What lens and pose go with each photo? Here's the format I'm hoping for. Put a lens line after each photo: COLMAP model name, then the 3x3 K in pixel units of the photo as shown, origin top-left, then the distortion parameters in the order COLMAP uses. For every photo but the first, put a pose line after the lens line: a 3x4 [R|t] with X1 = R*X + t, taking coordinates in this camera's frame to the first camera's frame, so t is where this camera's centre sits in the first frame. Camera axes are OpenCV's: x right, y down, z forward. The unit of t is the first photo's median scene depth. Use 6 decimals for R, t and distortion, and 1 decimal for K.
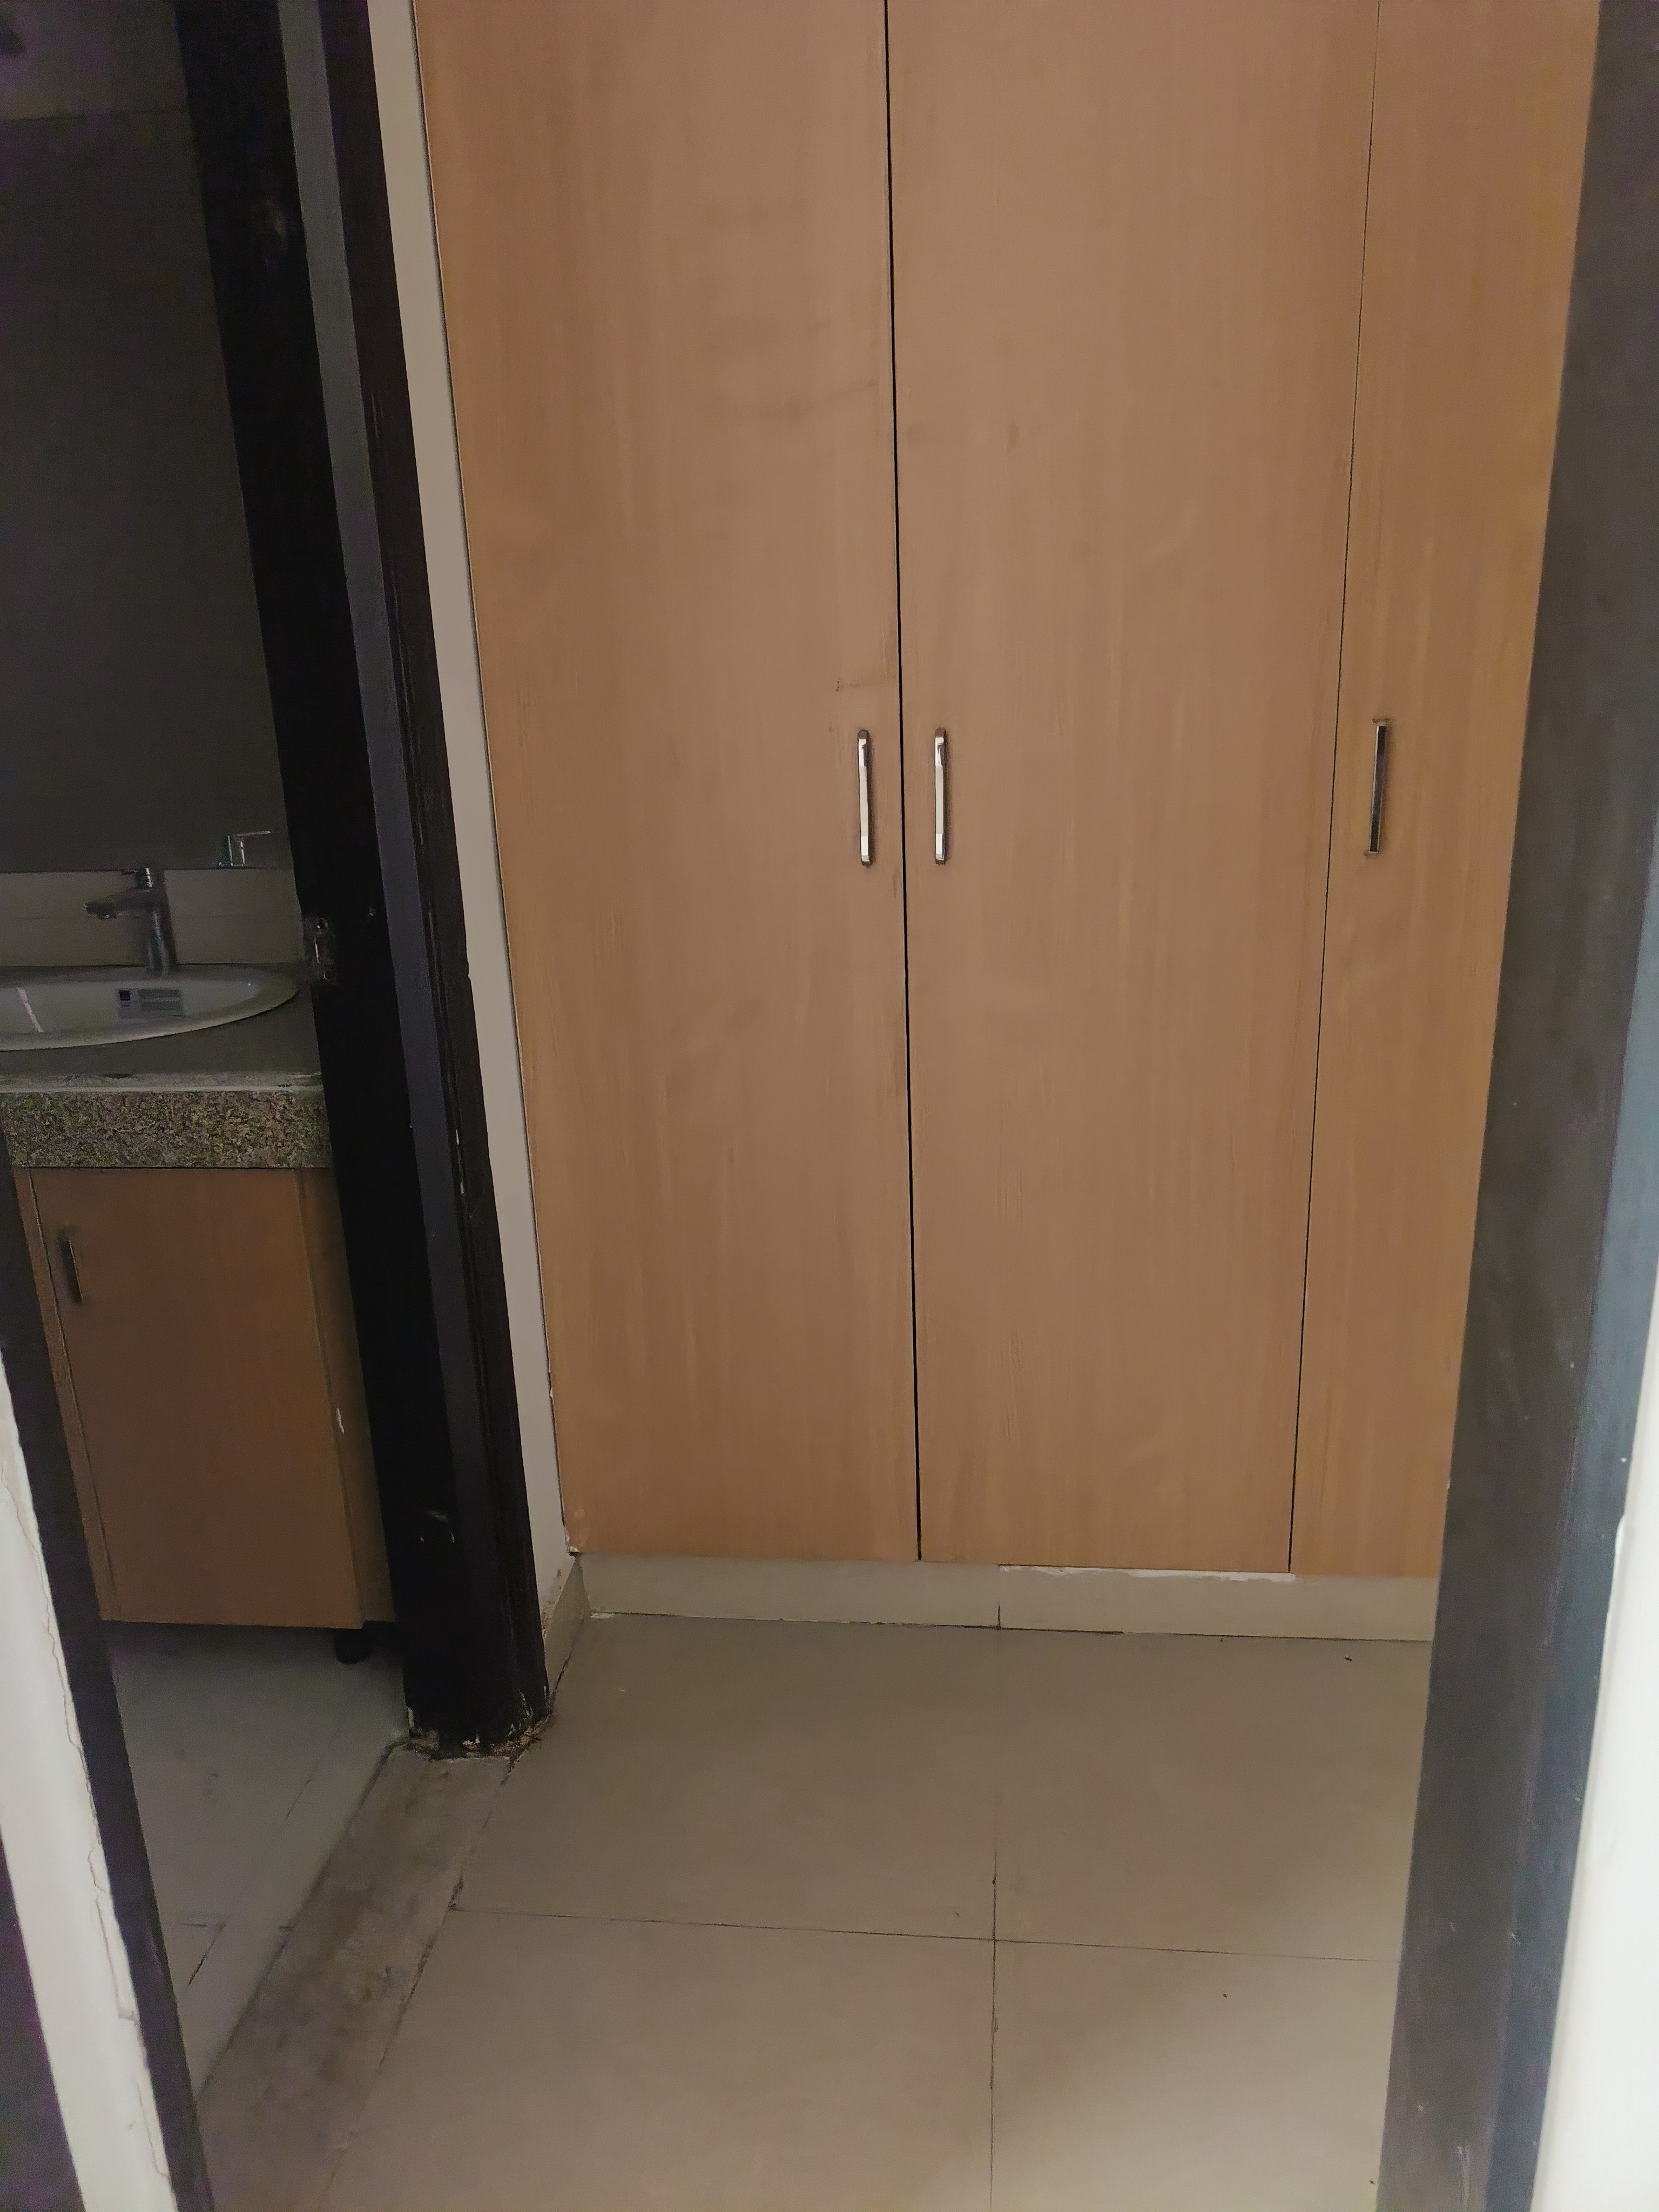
lens RADIAL K [[1558.3, 0, 830.1], [0, 1558.3, 1104.9], [0, 0, 1]] dist [0.000696, 0.000182]
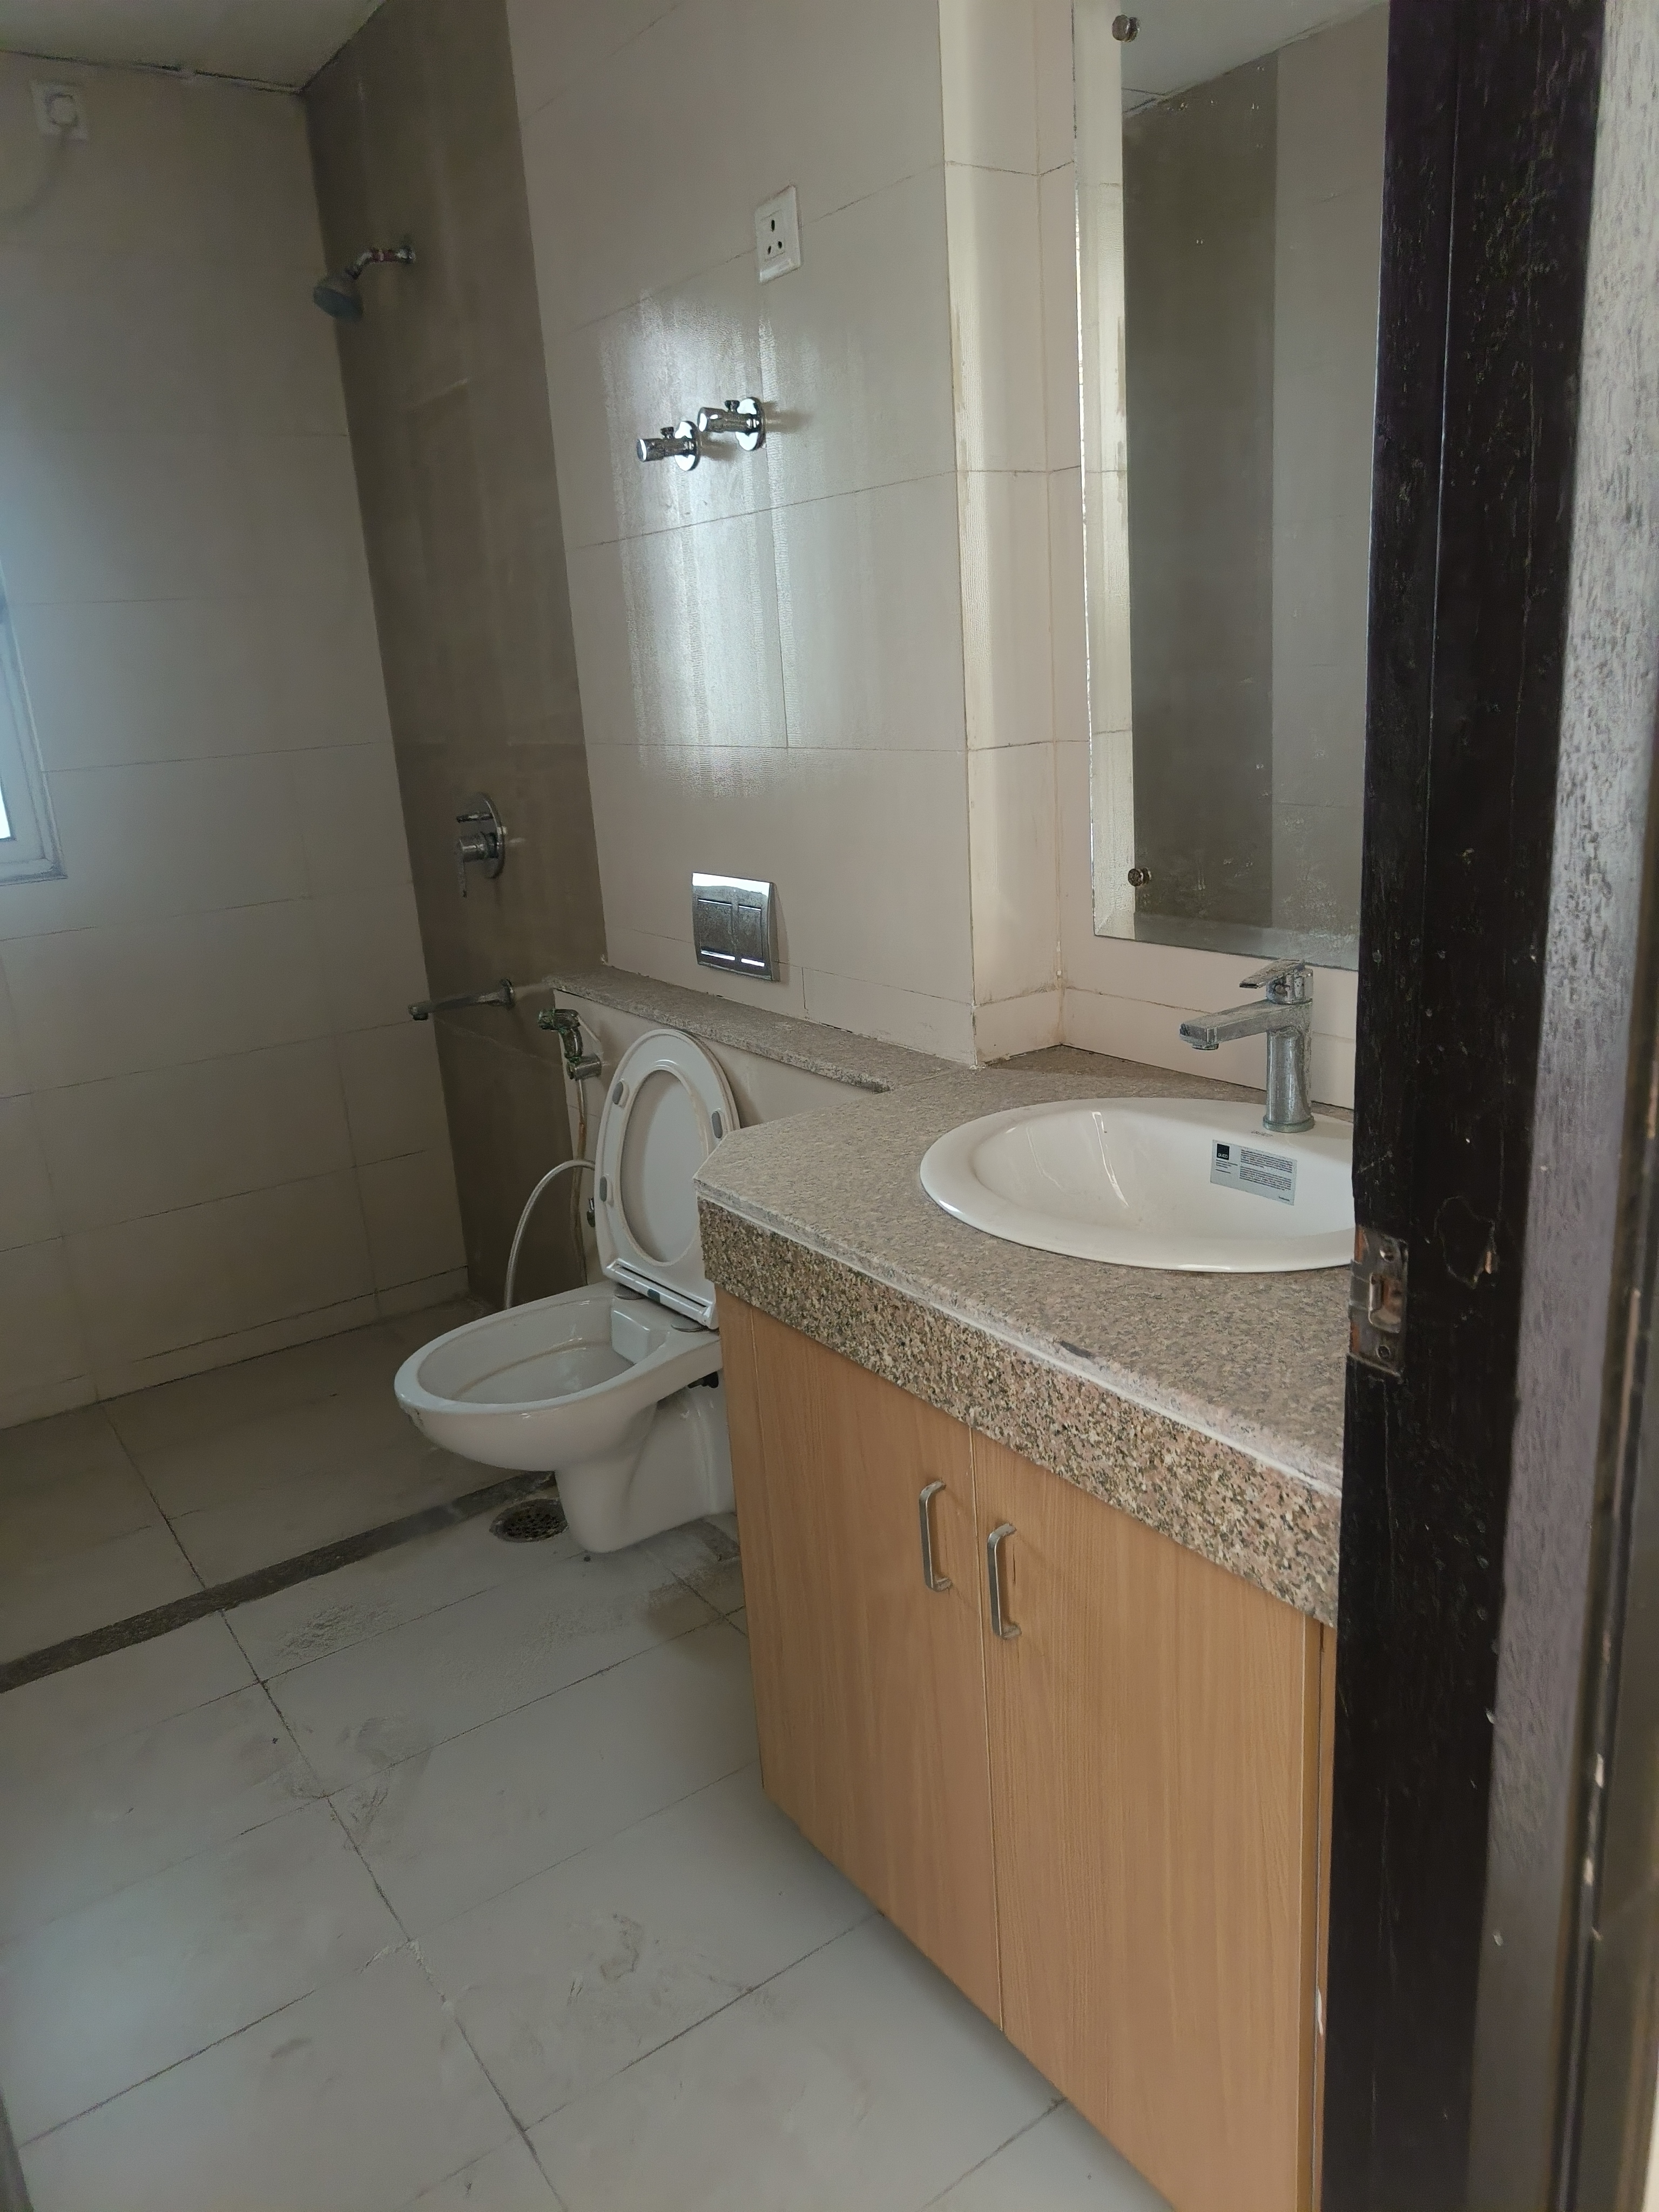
lens RADIAL K [[1558.3, 0, 829.1], [0, 1558.3, 1102.3], [0, 0, 1]] dist [0.000696, 0.000182]
pose [[0.671801, 0.197827, -0.713826, -0.101331], [-0.190224, 0.977434, 0.091858, -0.150944], [0.715890, 0.074077, 0.694272, 0.489478]]
